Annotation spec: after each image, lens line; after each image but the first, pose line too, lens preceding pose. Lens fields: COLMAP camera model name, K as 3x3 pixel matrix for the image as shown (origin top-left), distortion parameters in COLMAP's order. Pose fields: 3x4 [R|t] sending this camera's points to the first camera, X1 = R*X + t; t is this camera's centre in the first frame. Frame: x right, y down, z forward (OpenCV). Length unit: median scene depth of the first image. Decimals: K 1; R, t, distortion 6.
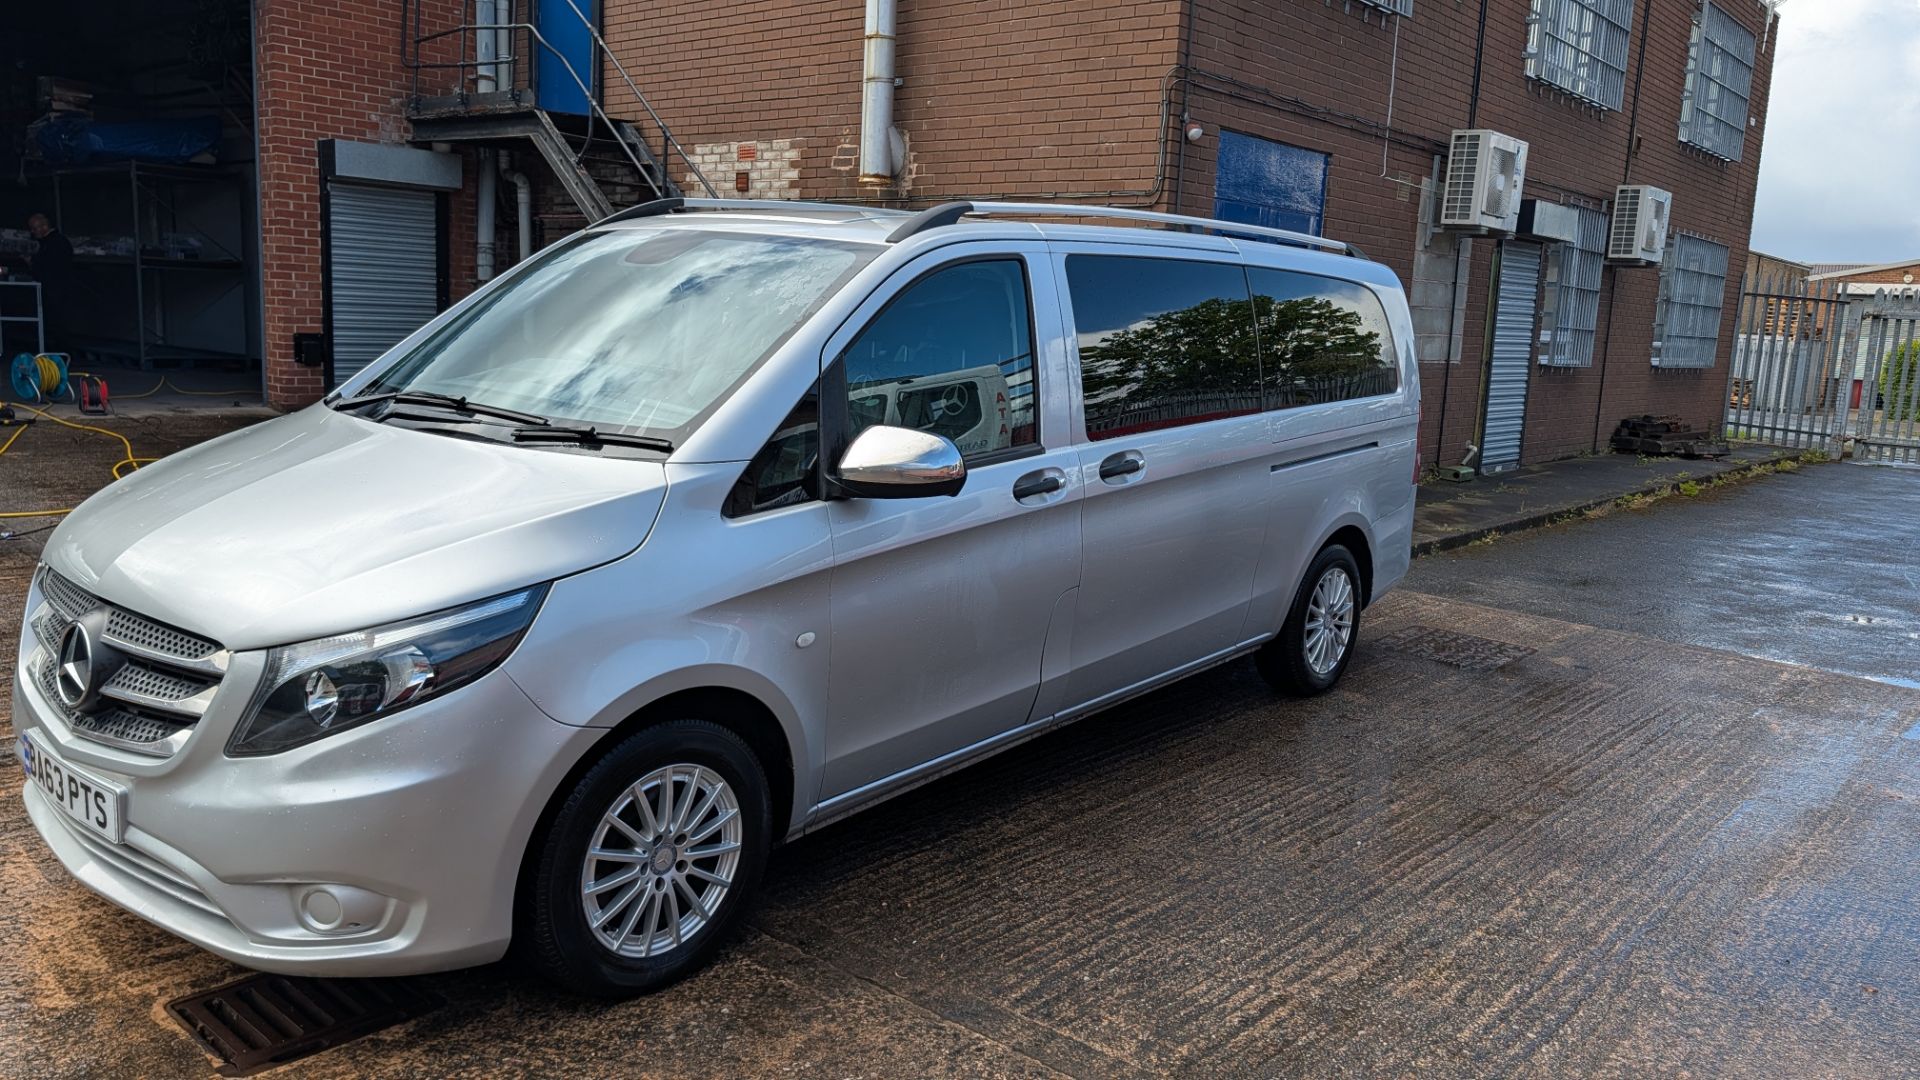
lens RADIAL K [[1395.3, 0, 949.3], [0, 1395.3, 520.9], [0, 0, 1]] dist [0.014458, -0.009096]
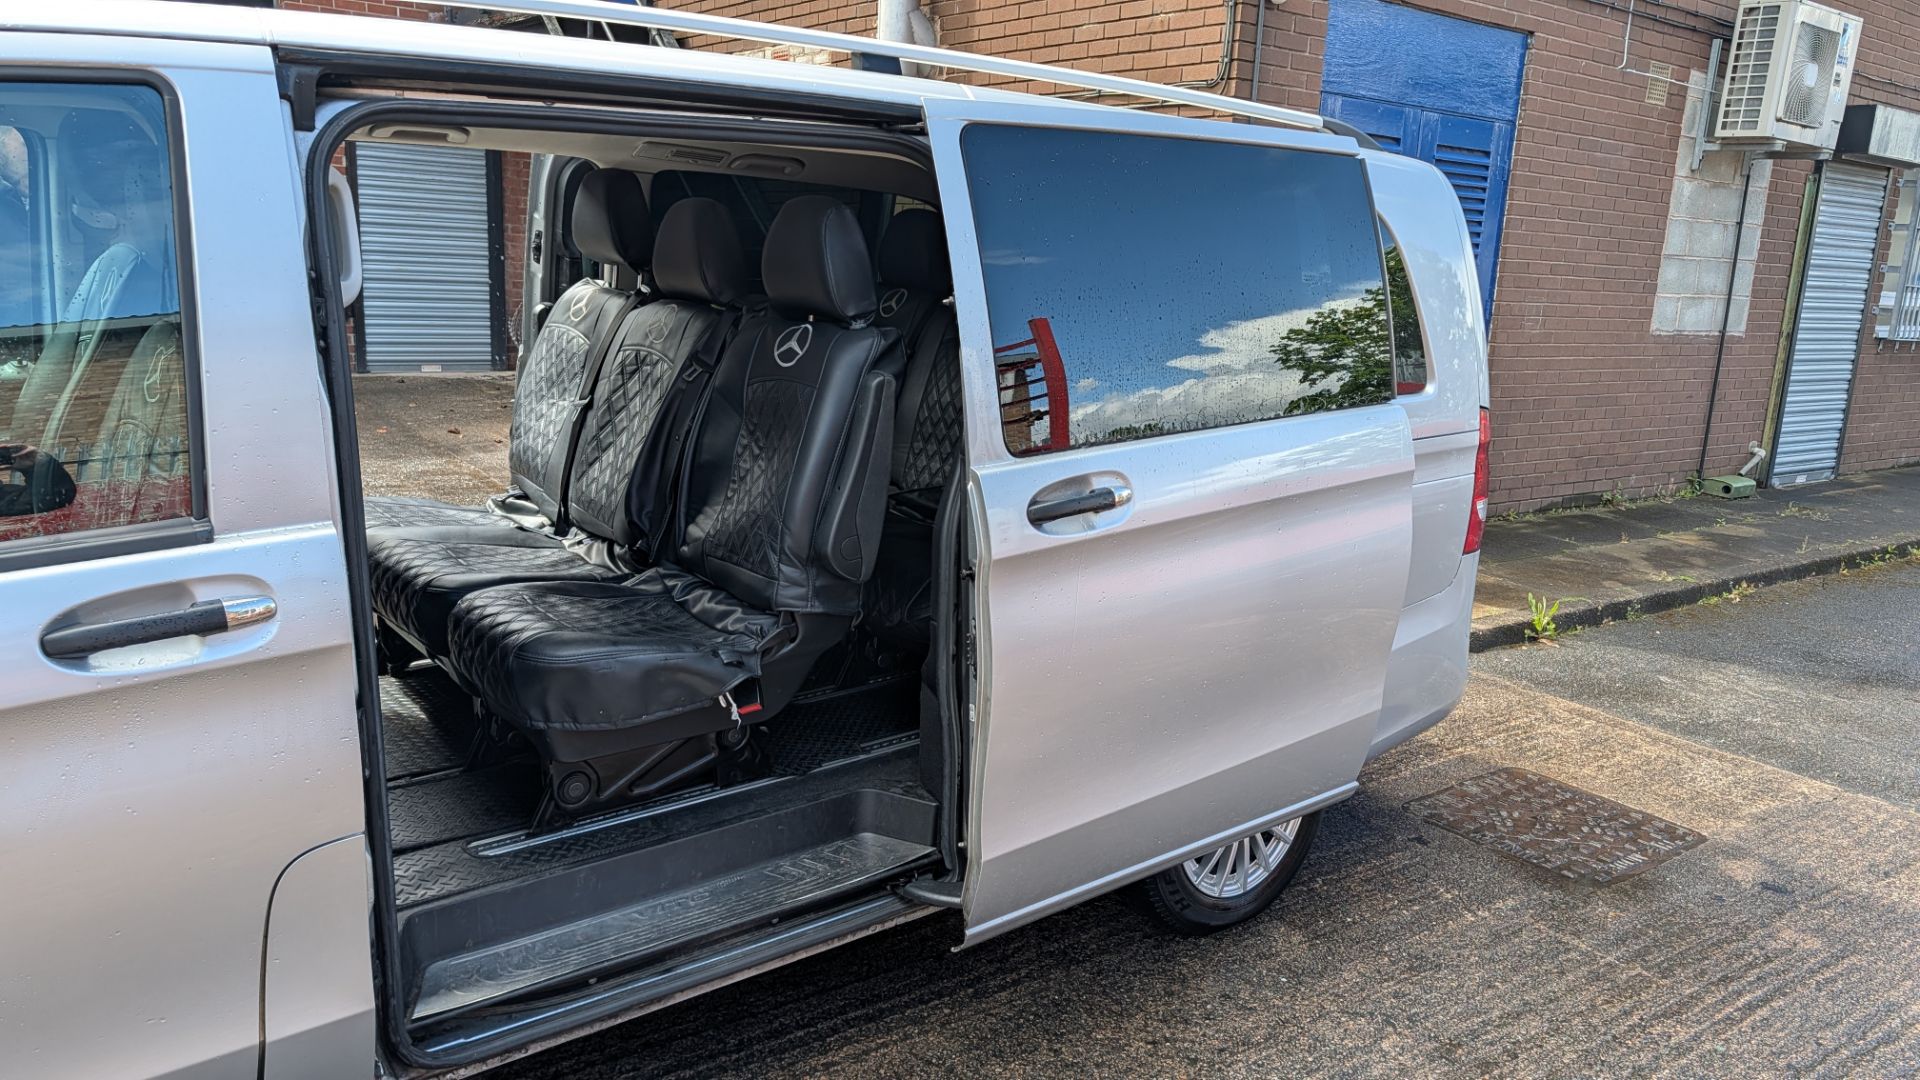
lens RADIAL K [[1395.3, 0, 986.1], [0, 1395.3, 566.4], [0, 0, 1]] dist [0.014458, -0.009096]
pose [[0.979946, 0.044987, -0.194117, 0.223497], [-0.033471, 0.997502, 0.062204, -0.044151], [0.196430, -0.054459, 0.979004, 0.358780]]
